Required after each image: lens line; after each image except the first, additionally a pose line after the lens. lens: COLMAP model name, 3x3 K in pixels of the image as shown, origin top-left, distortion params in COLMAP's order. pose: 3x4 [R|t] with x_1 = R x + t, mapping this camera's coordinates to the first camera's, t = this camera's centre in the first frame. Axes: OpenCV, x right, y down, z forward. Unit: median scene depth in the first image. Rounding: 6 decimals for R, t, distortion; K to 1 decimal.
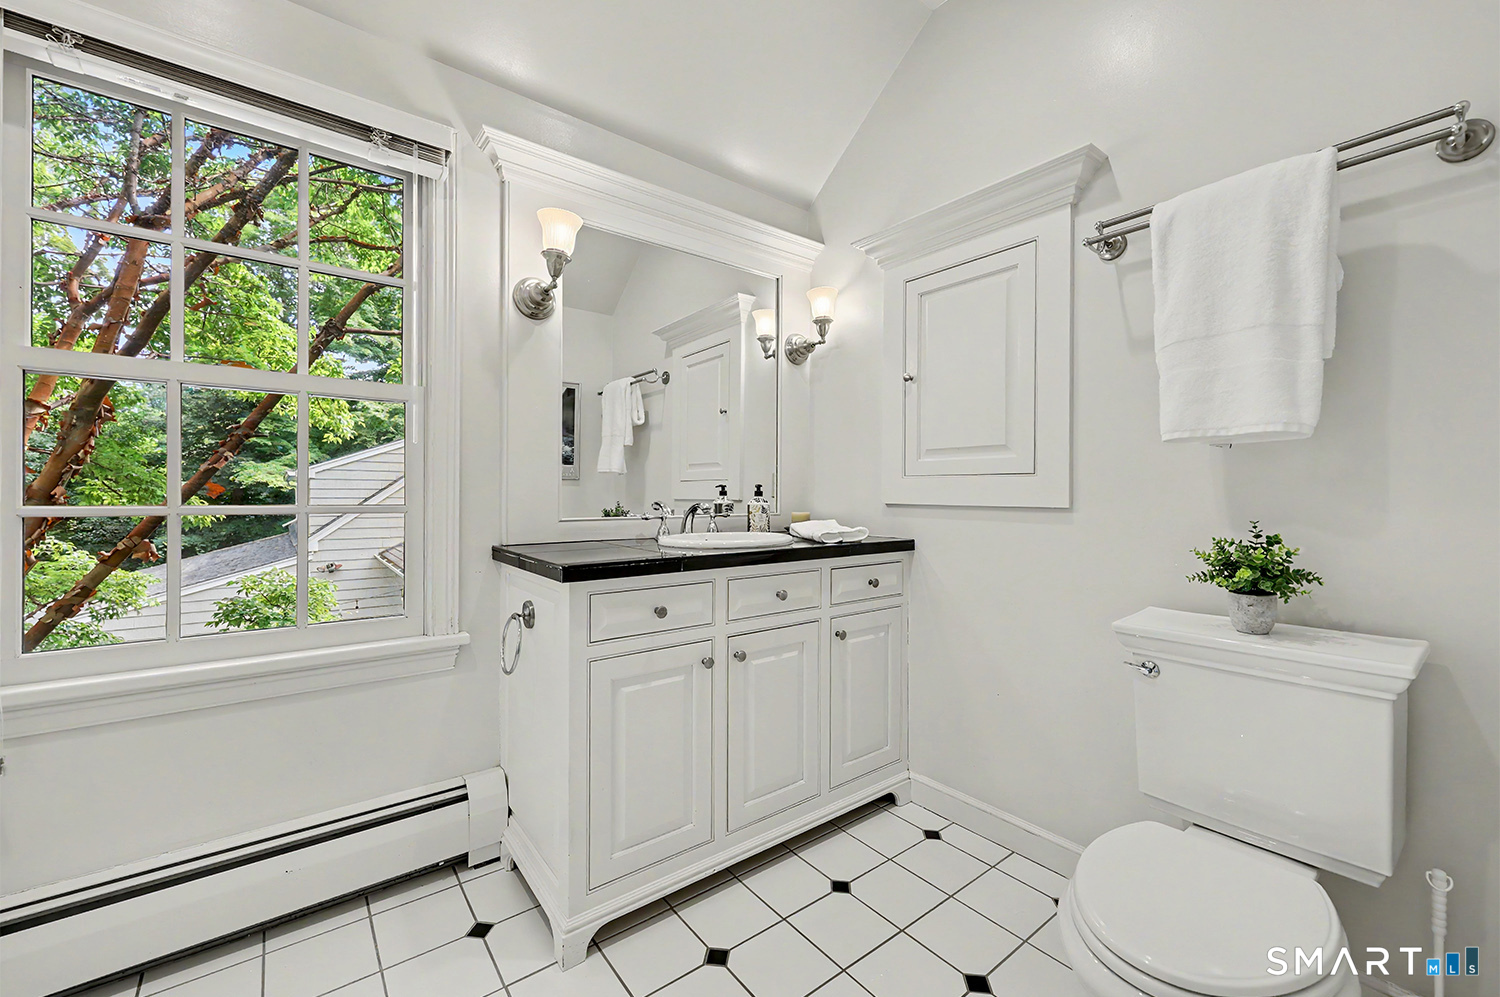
lens RADIAL K [[608.4, 0, 754.9], [0, 608.4, 499.1], [0, 0, 1]] dist [0.003297, -0.000322]
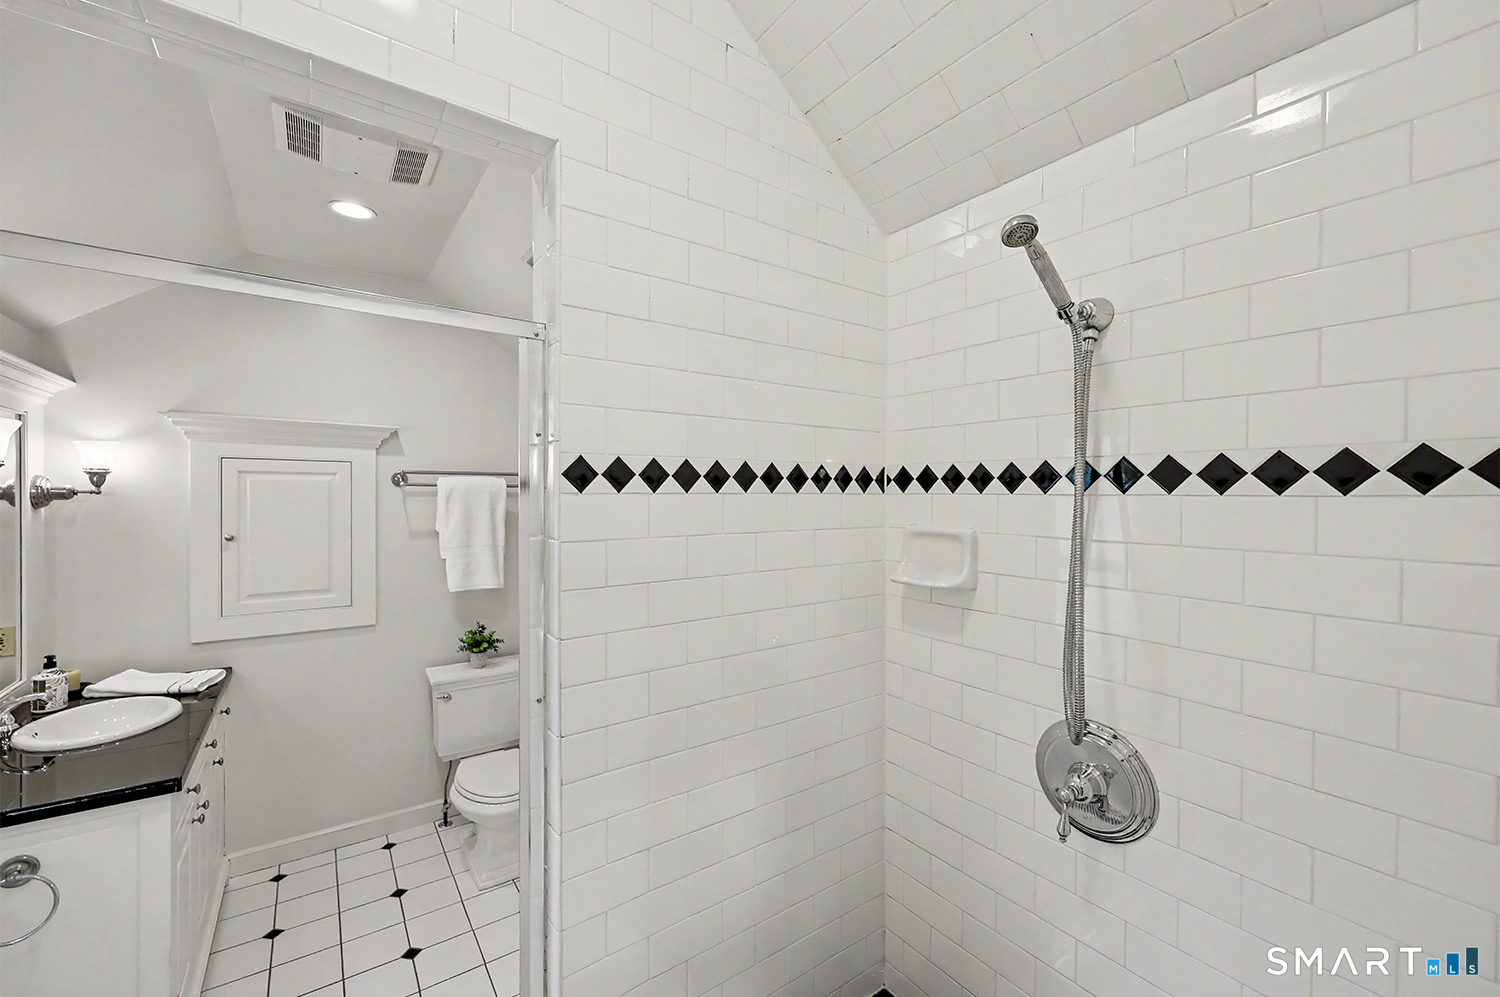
lens RADIAL K [[608.4, 0, 751.7], [0, 608.4, 496.8], [0, 0, 1]] dist [0.003297, -0.000322]
pose [[0.042415, -0.010327, 0.999047, -1.116257], [0.001740, 0.999946, 0.010263, -0.347871], [-0.999099, 0.001303, 0.042431, -0.133322]]
